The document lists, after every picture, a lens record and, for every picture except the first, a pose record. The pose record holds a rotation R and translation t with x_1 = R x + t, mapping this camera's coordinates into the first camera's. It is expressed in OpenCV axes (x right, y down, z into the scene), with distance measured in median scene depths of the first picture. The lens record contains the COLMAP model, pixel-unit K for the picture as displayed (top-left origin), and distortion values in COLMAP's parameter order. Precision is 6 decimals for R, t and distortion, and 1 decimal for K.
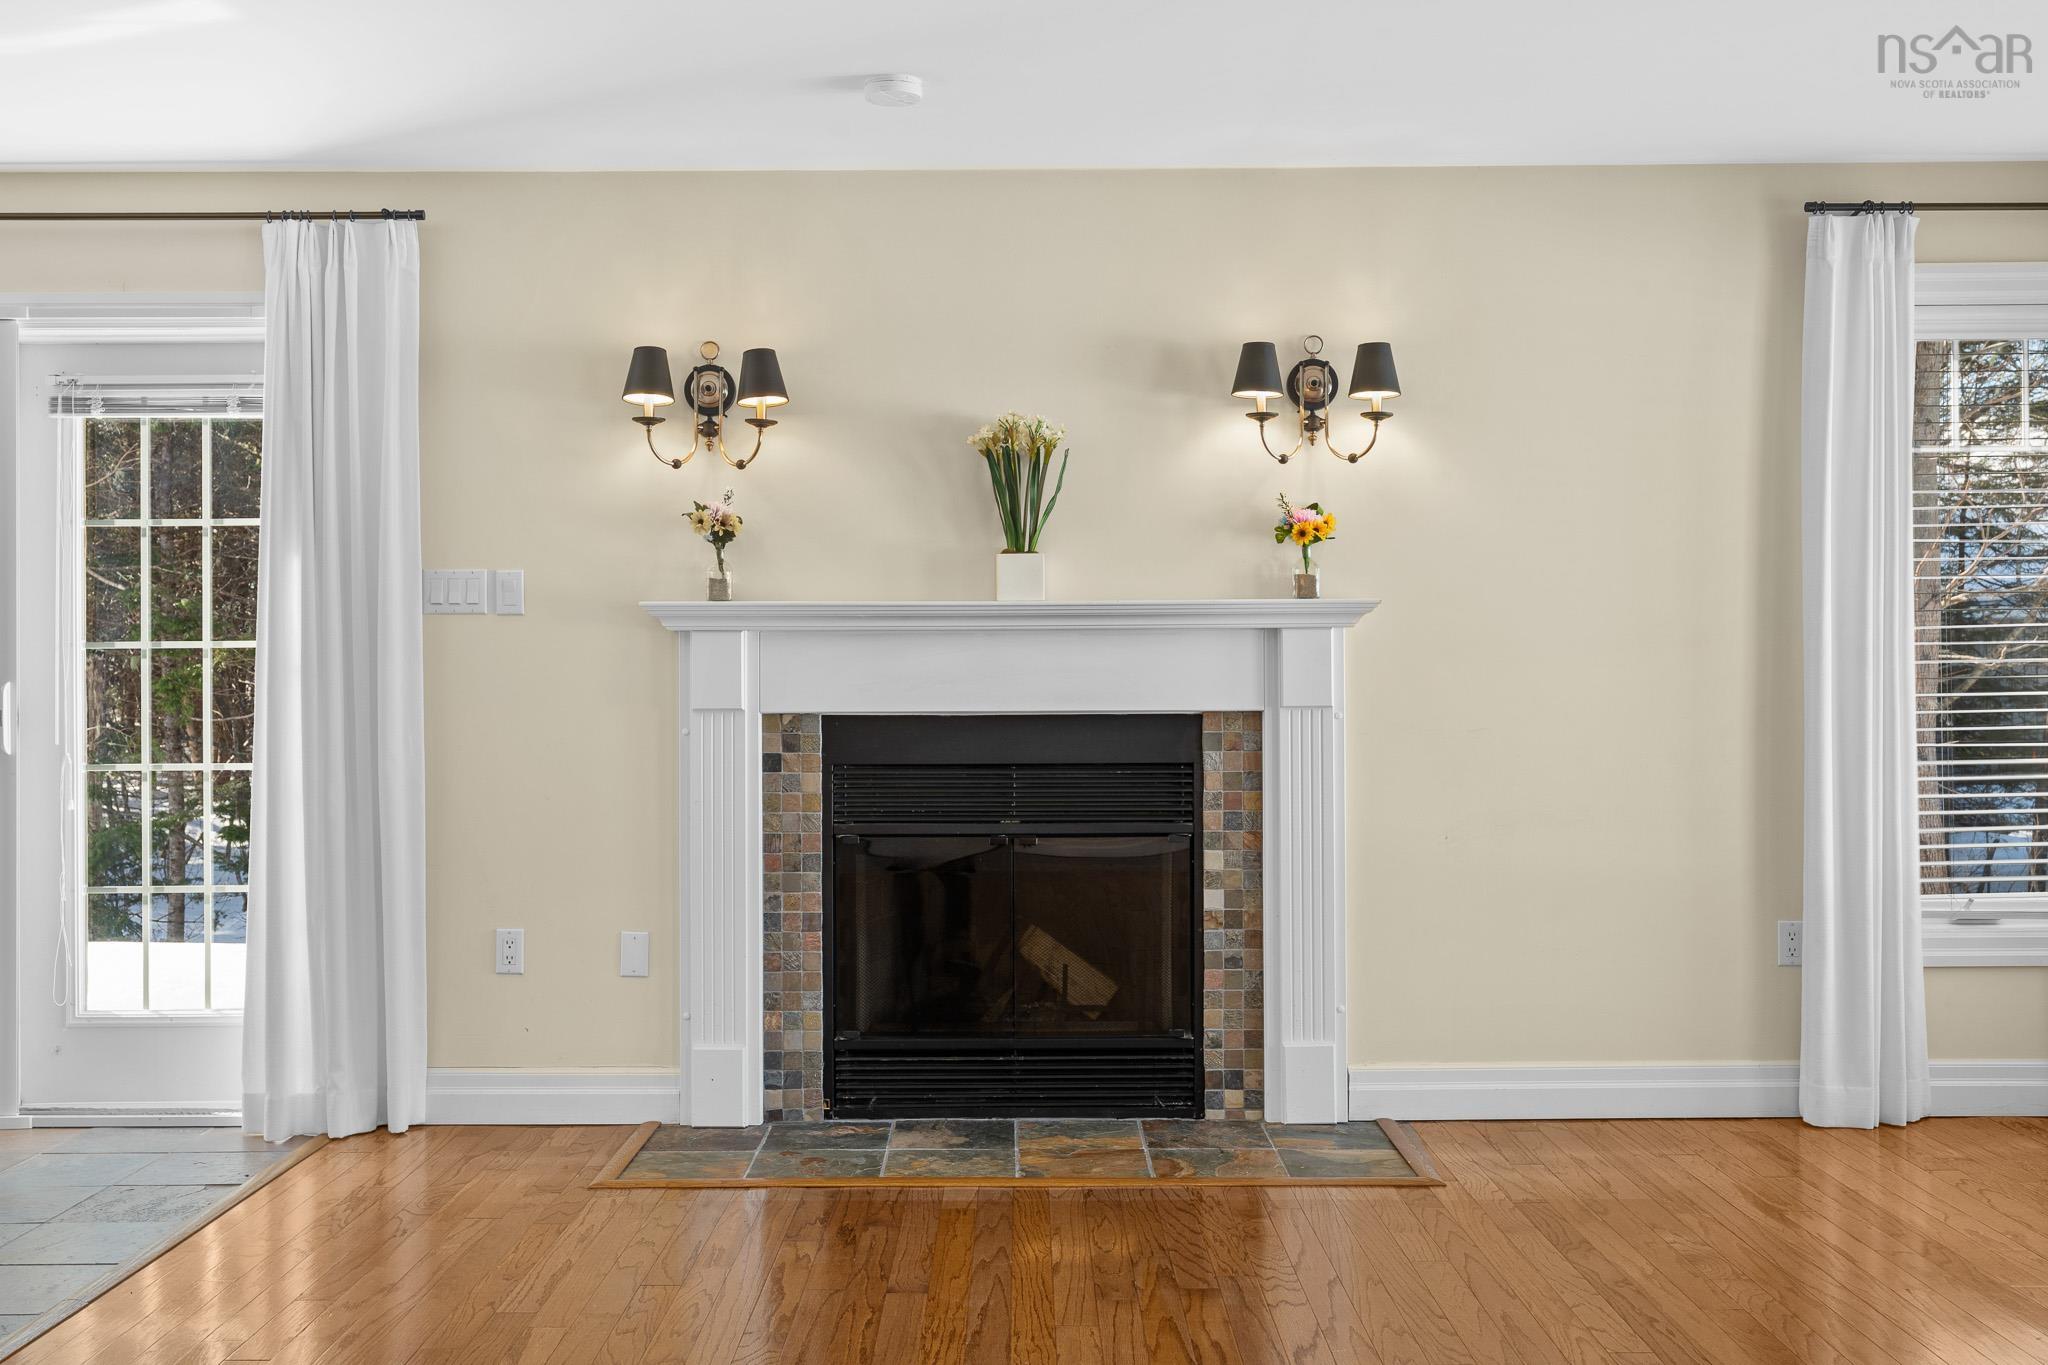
lens RADIAL K [[2018.2, 0, 1006.2], [0, 2018.2, 668.9], [0, 0, 1]] dist [0.007504, 0.000000]
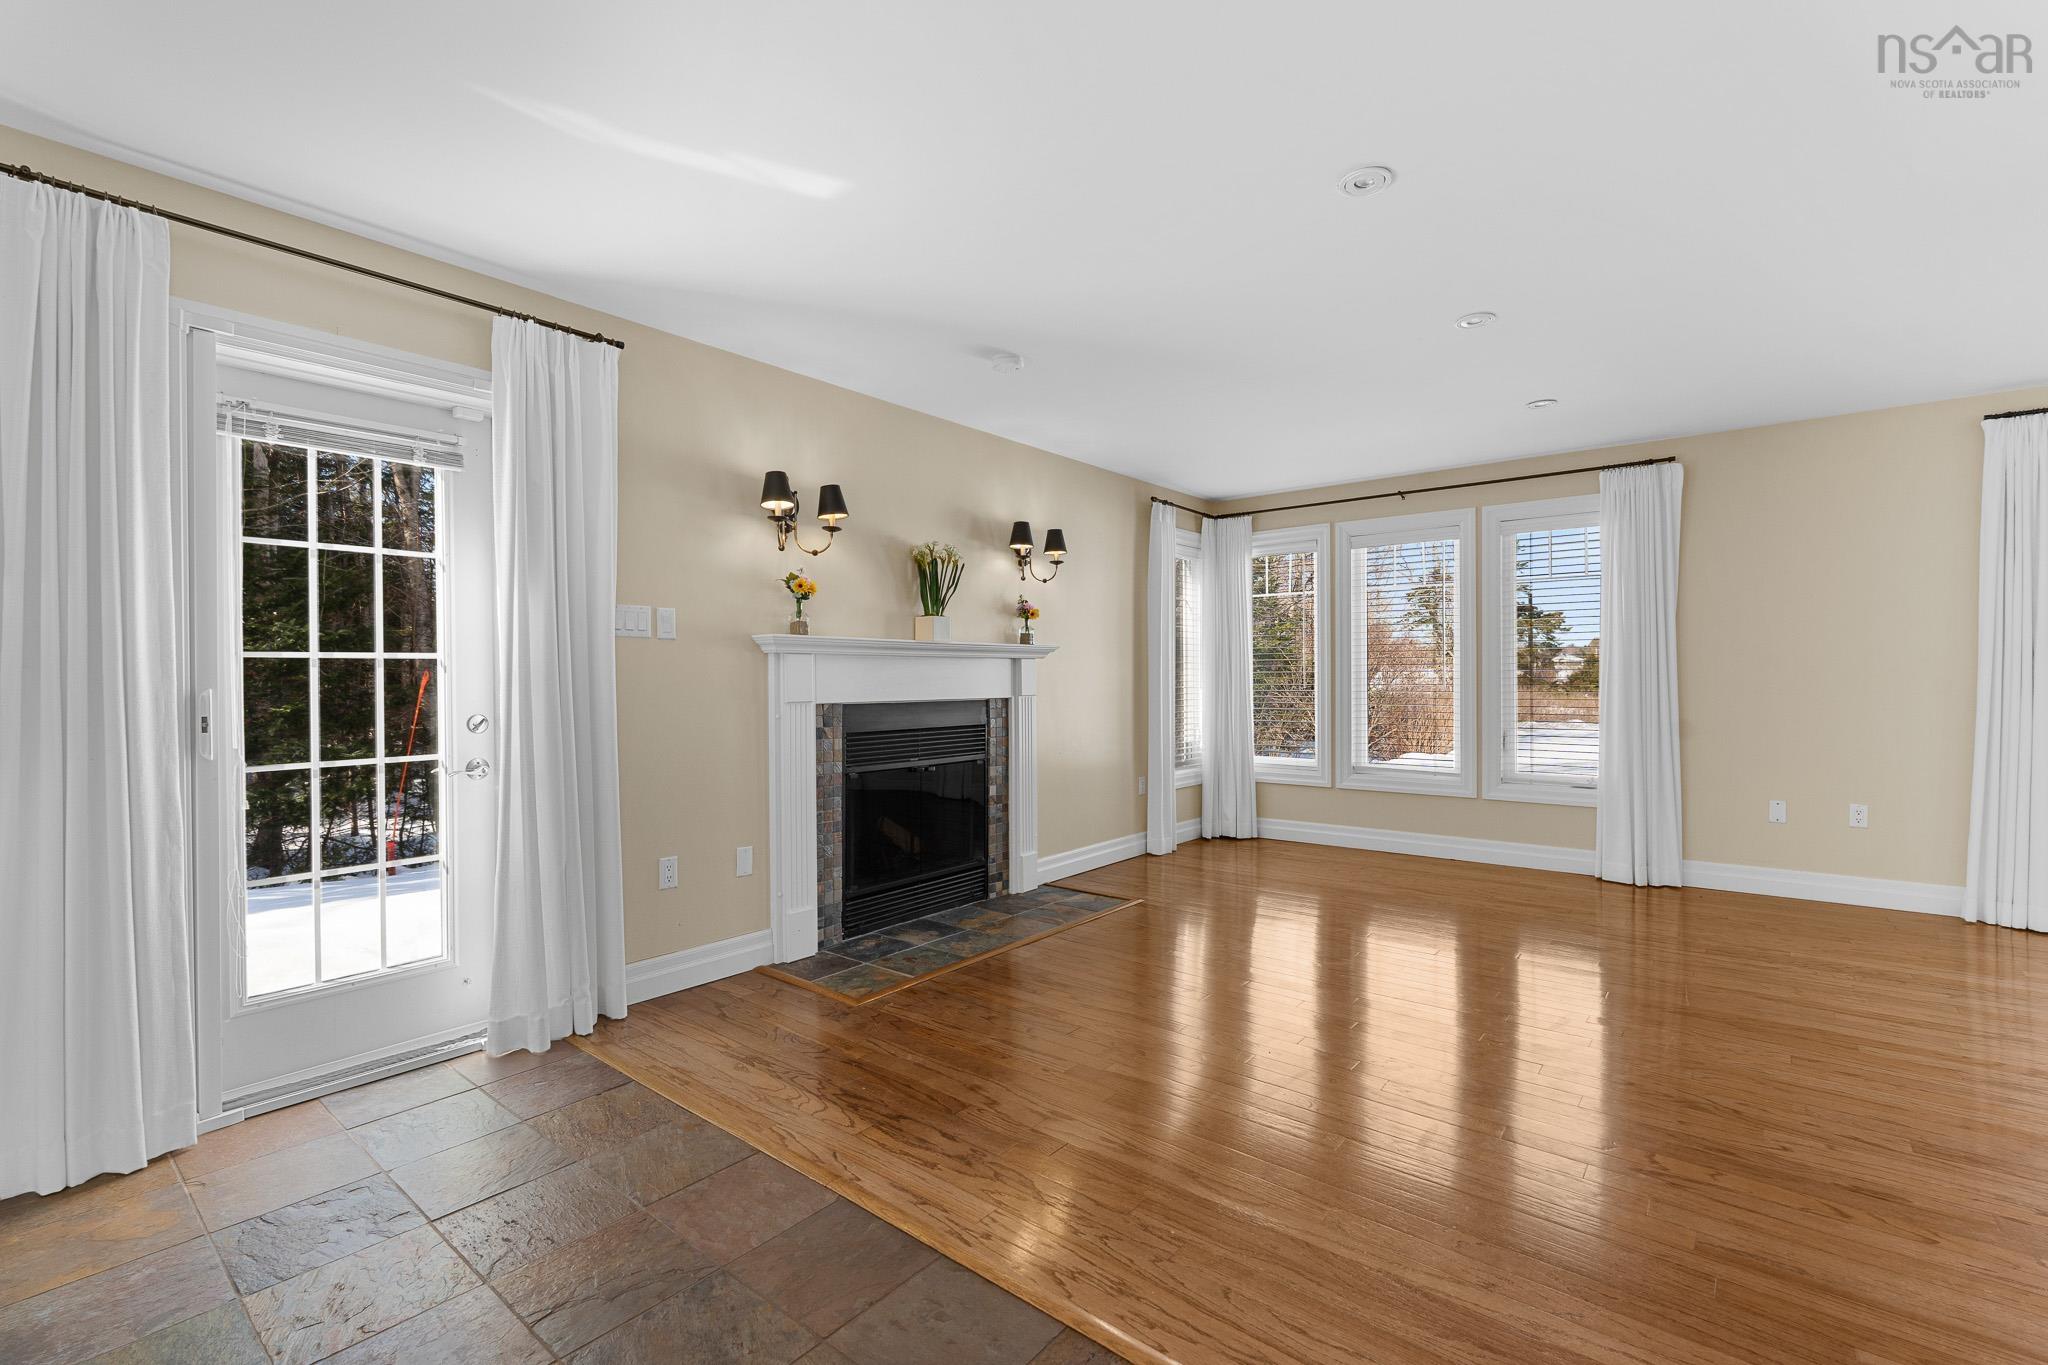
lens RADIAL K [[902.2, 0, 1017.0], [0, 902.2, 682.0], [0, 0, 1]] dist [-0.000620, -0.000504]
pose [[0.631837, -0.002176, 0.775098, -0.591578], [-0.000695, 0.999994, 0.003374, 0.001250], [-0.775101, -0.002671, 0.631832, 0.404075]]
